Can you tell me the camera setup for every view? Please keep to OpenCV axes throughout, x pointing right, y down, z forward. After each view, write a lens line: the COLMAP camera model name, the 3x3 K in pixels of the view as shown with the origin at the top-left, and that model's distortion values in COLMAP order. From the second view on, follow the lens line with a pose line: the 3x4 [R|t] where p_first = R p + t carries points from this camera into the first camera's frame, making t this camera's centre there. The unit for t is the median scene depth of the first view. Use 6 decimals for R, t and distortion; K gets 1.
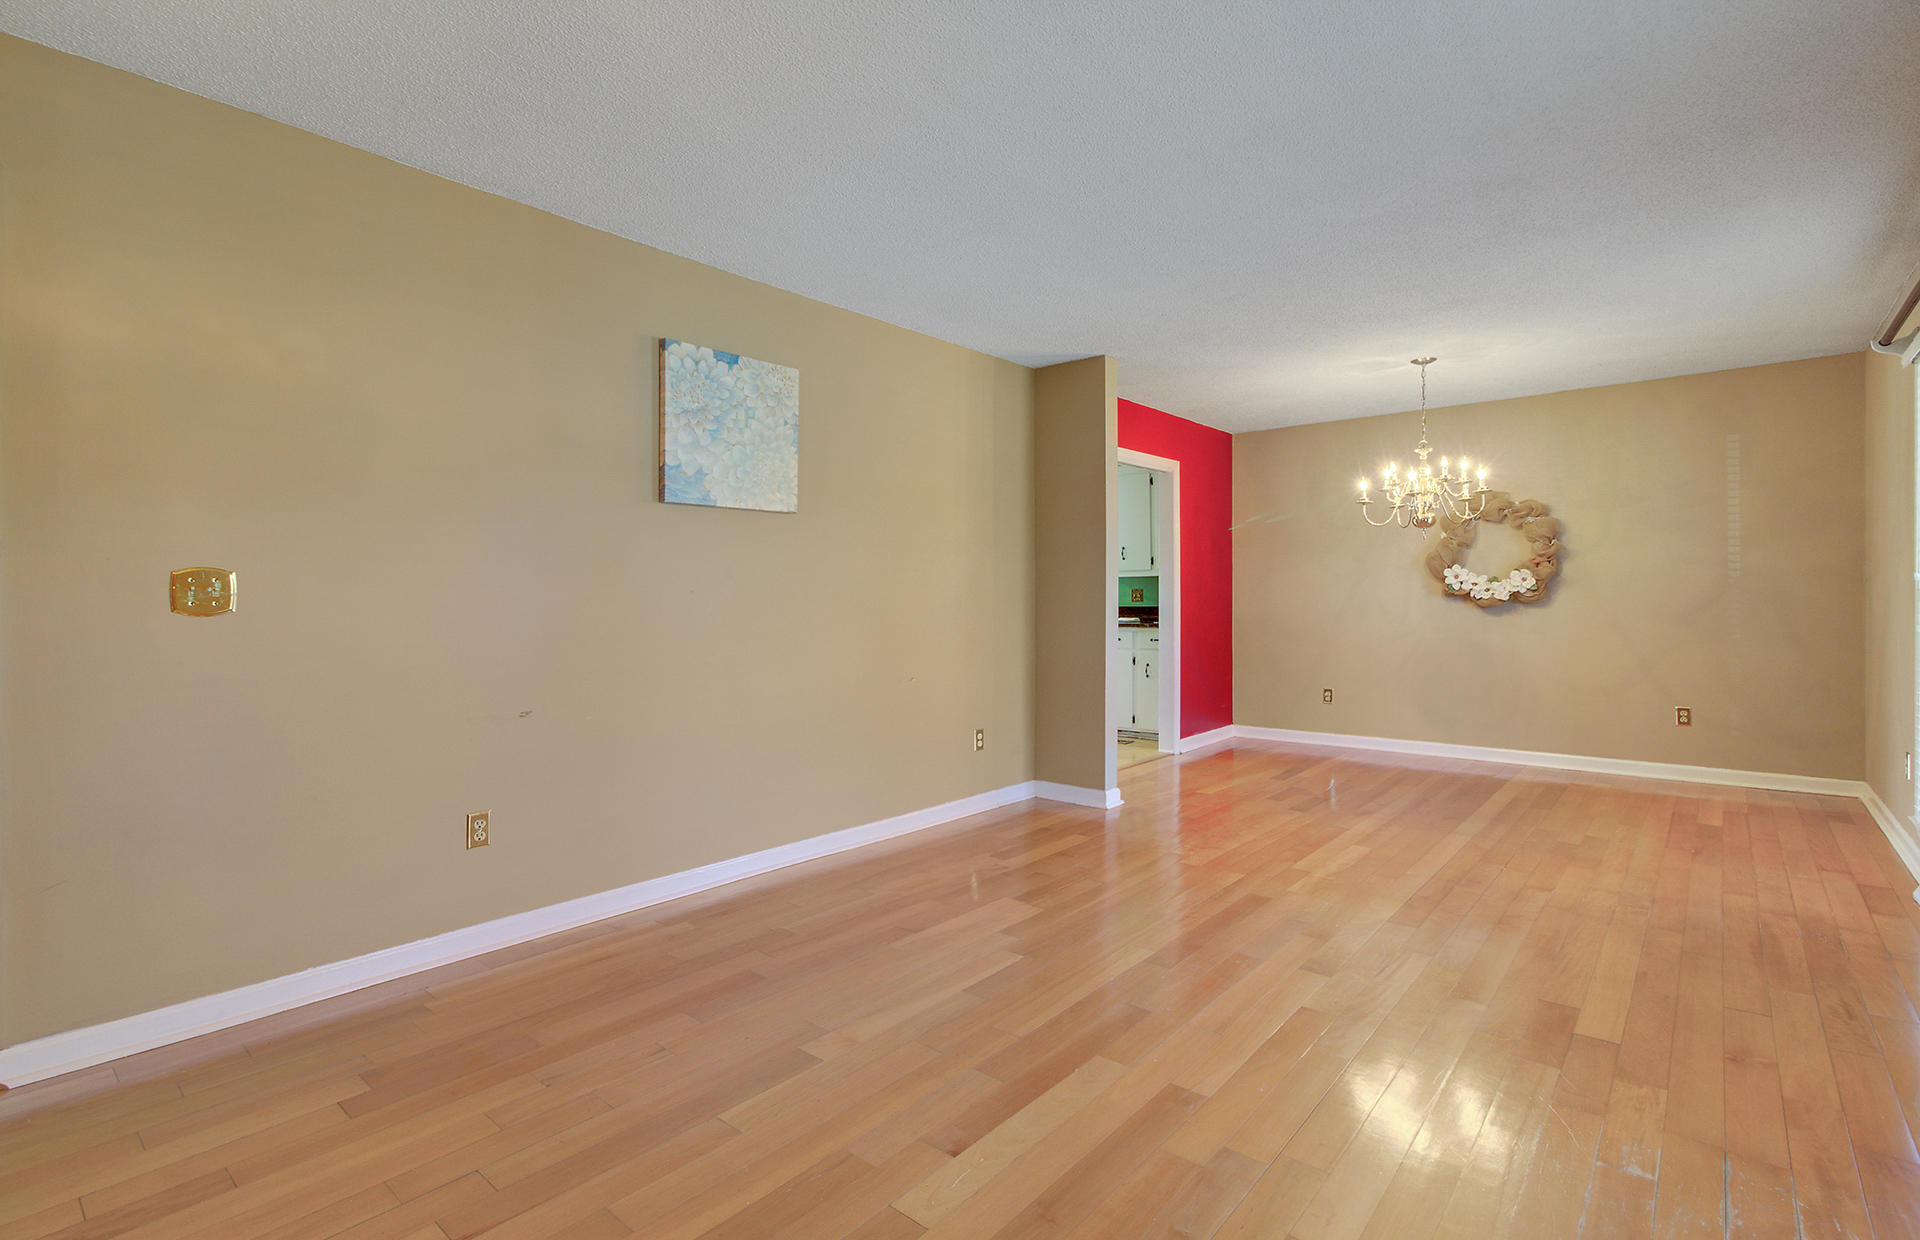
lens RADIAL K [[895.8, 0, 962.6], [0, 895.8, 599.3], [0, 0, 1]] dist [0.002993, 0.001001]
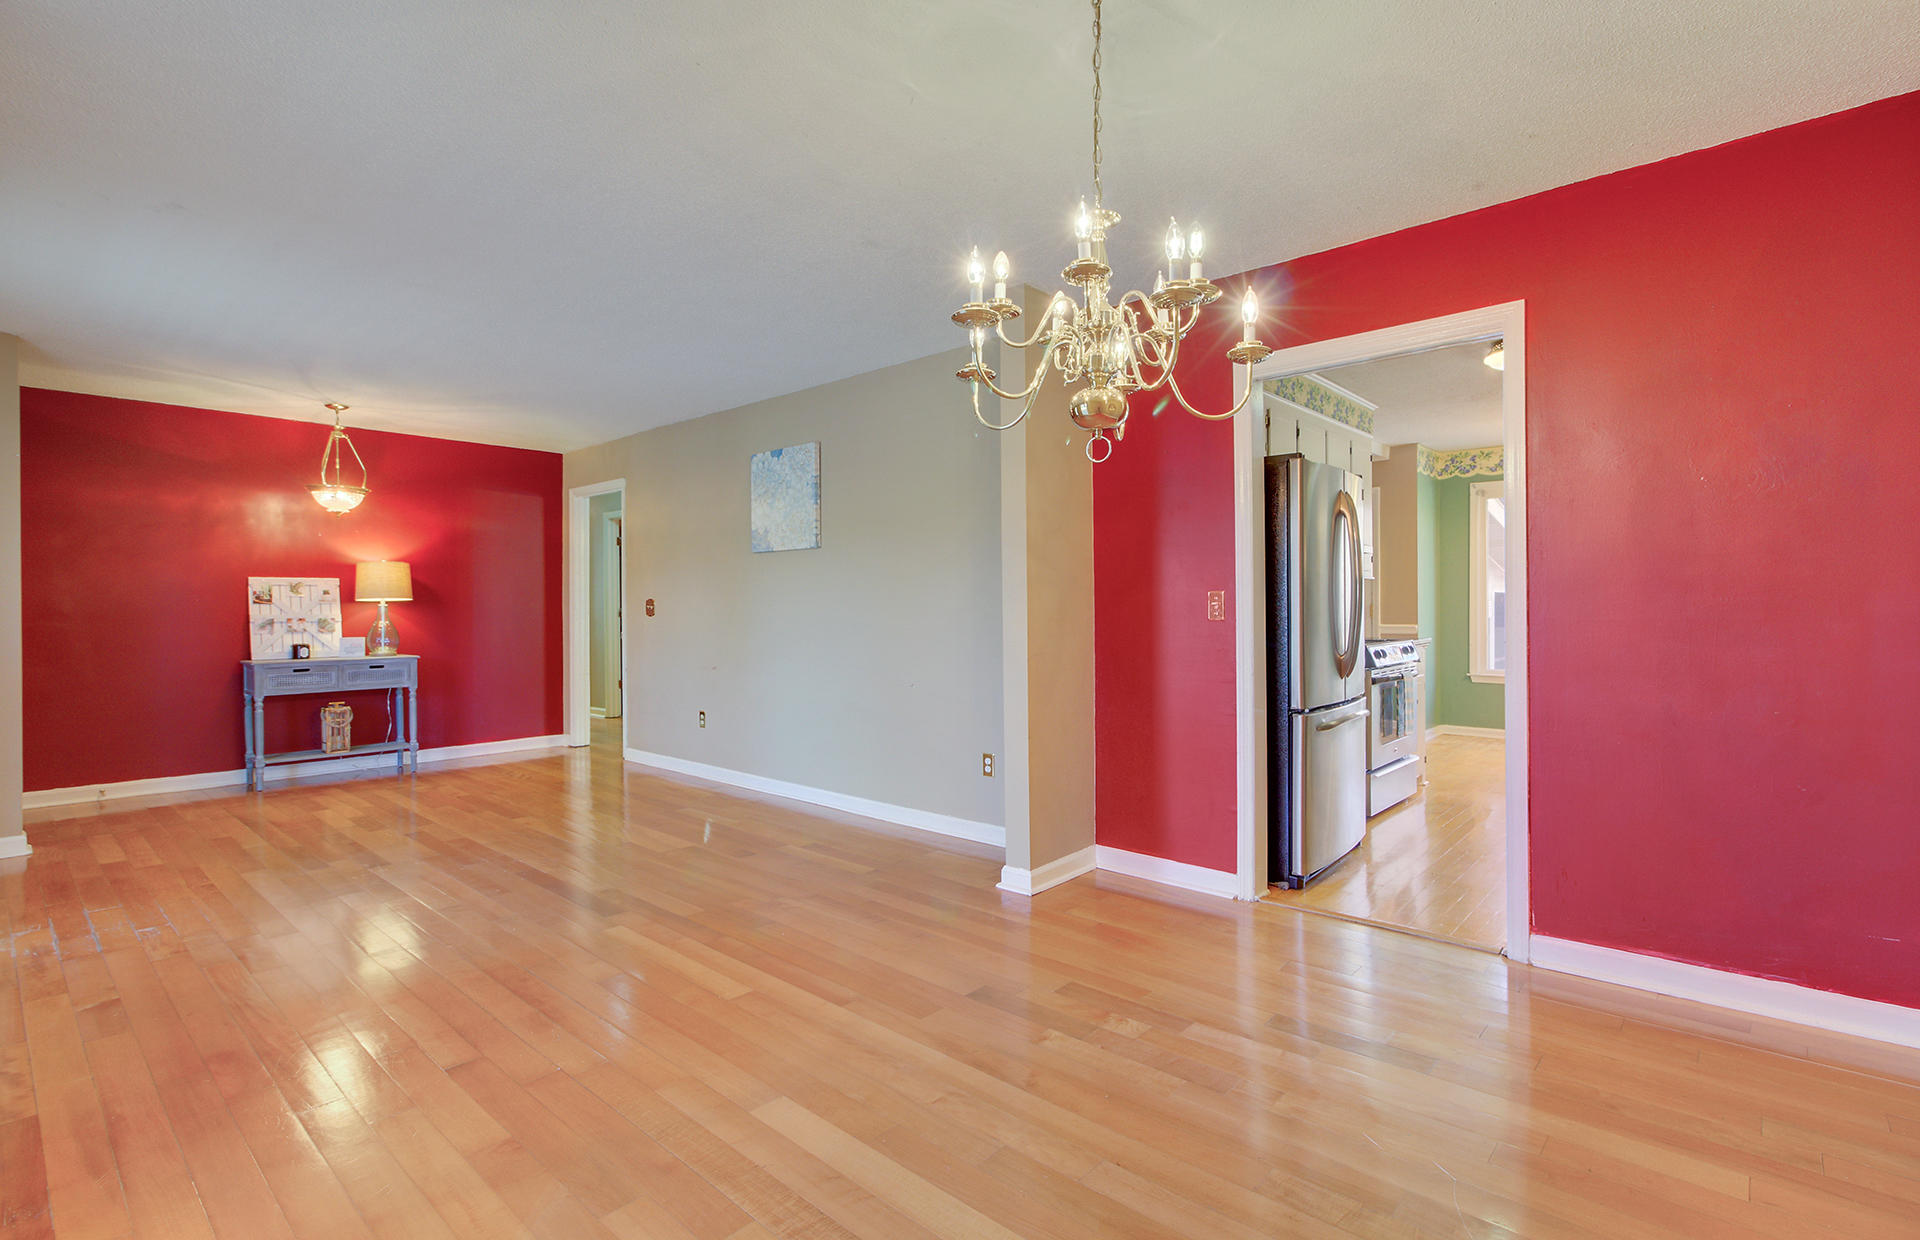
lens RADIAL K [[895.8, 0, 962.6], [0, 895.8, 599.3], [0, 0, 1]] dist [0.002993, 0.001001]
pose [[-0.027873, 0.003014, -0.999607, 1.180885], [0.008379, 0.999961, 0.002782, -0.018914], [0.999576, -0.008298, -0.027897, 1.266853]]
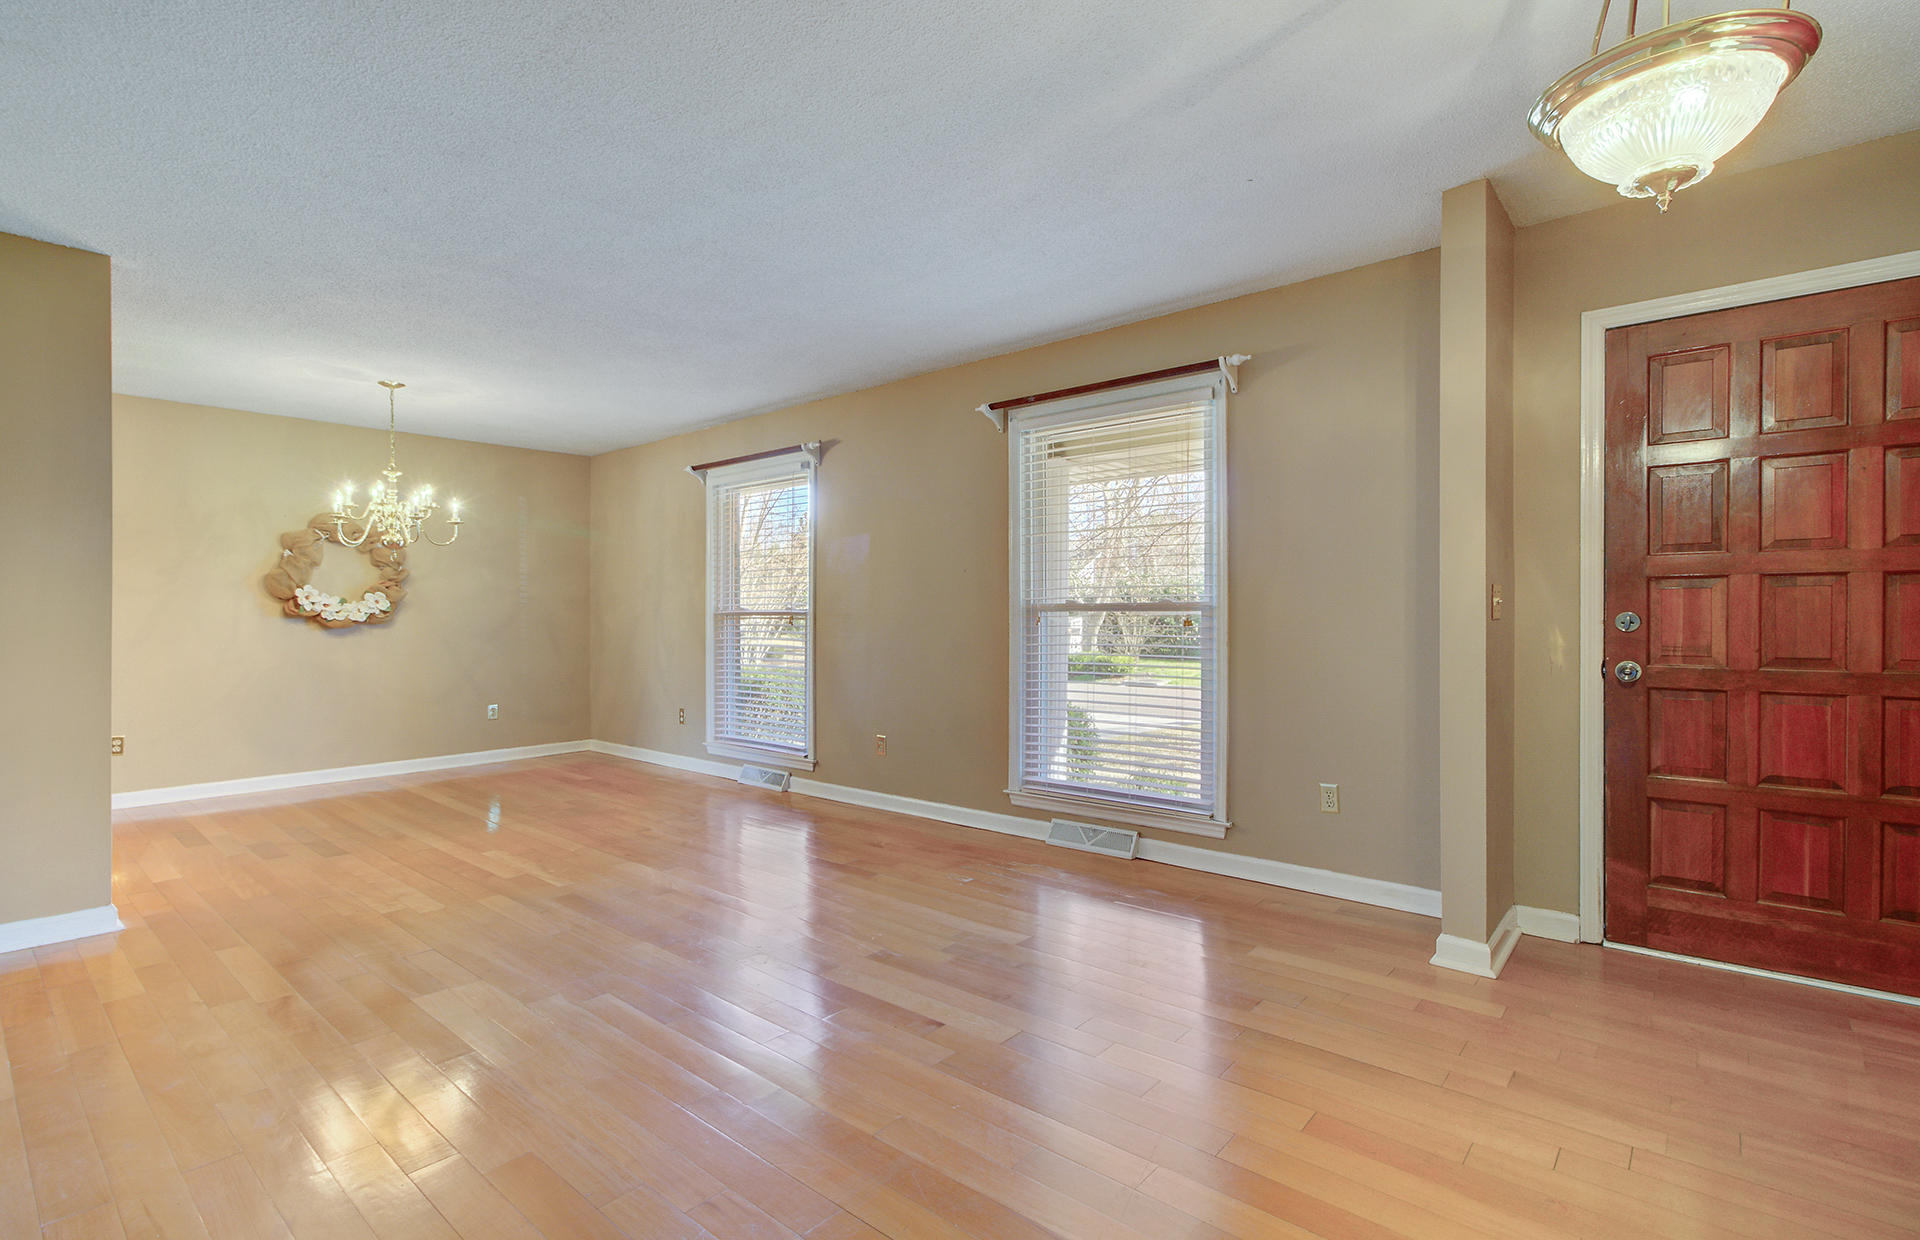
lens RADIAL K [[896.9, 0, 960.0], [0, 896.9, 620.0], [0, 0, 1]] dist [0.002291, 0.000381]
pose [[0.007498, 0.000377, 0.999972, -0.653311], [0.003825, 0.999993, -0.000406, 0.004075], [-0.999965, 0.003828, 0.007496, 0.460911]]
